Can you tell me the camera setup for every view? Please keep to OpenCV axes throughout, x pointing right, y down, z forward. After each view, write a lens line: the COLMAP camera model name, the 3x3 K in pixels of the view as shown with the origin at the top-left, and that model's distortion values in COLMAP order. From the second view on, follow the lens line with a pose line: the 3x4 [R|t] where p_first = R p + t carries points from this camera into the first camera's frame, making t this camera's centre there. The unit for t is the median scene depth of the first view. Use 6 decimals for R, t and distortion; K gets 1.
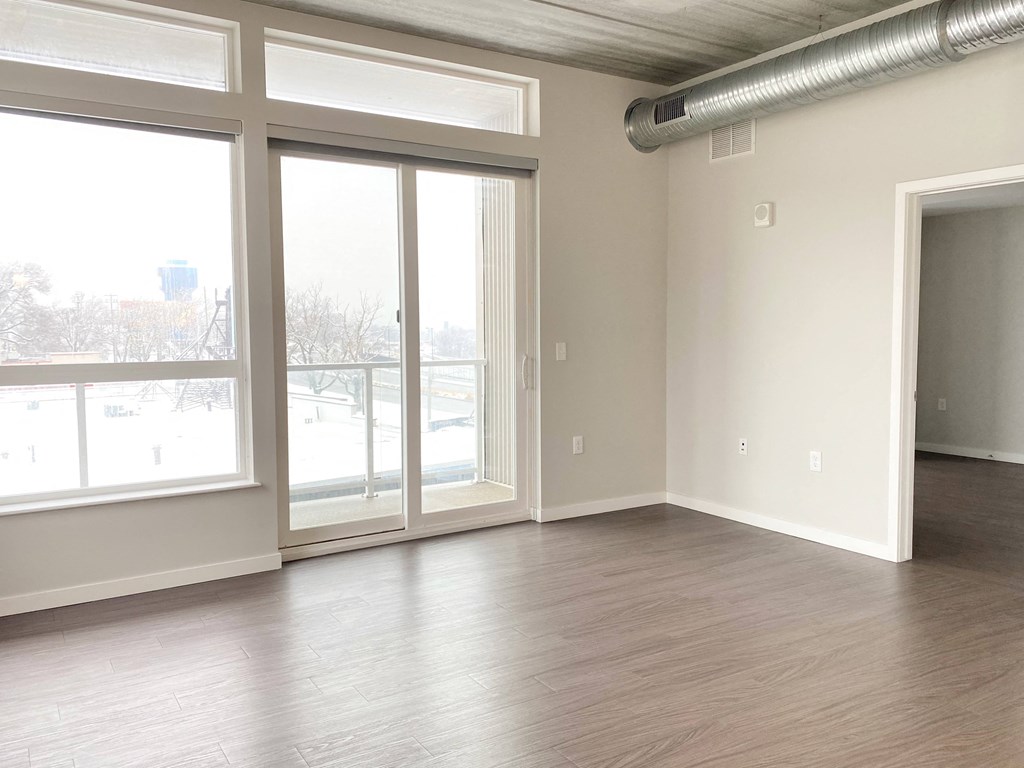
lens RADIAL K [[840.6, 0, 512.0], [0, 840.6, 384.0], [0, 0, 1]] dist [0.134248, -0.209849]
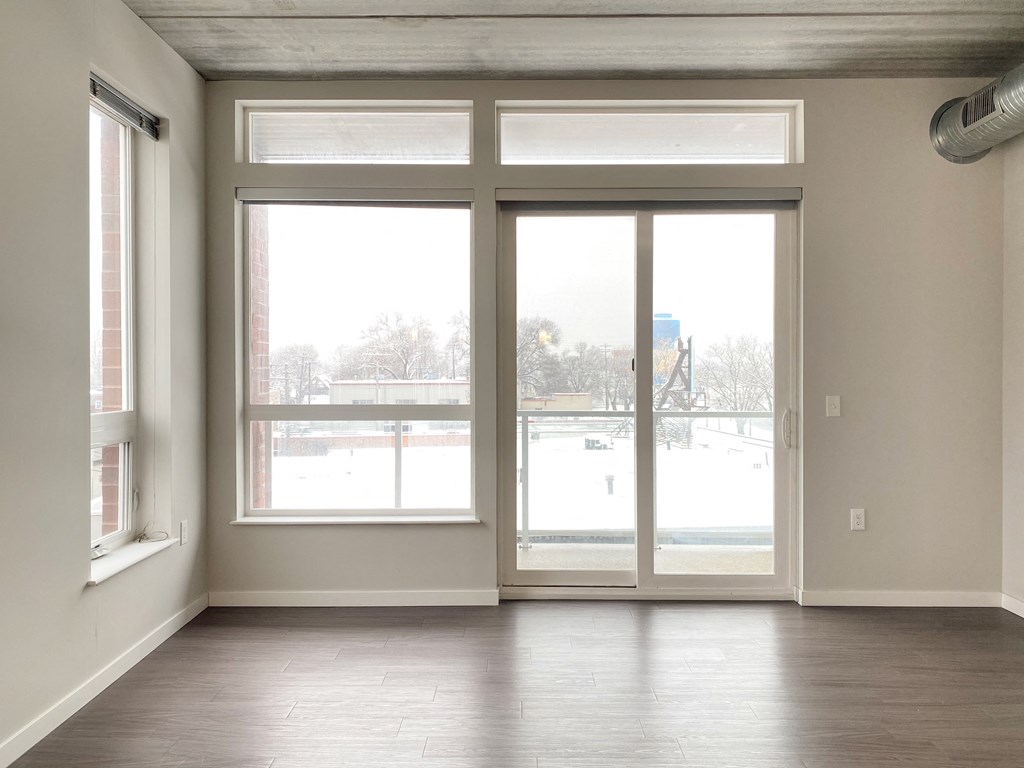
lens RADIAL K [[796.4, 0, 512.0], [0, 796.4, 384.0], [0, 0, 1]] dist [0.082287, -0.062950]
pose [[0.840389, 0.015453, -0.541764, 0.249569], [-0.045836, 0.998039, -0.042634, -0.012466], [0.540042, 0.060661, 0.839449, 0.153236]]
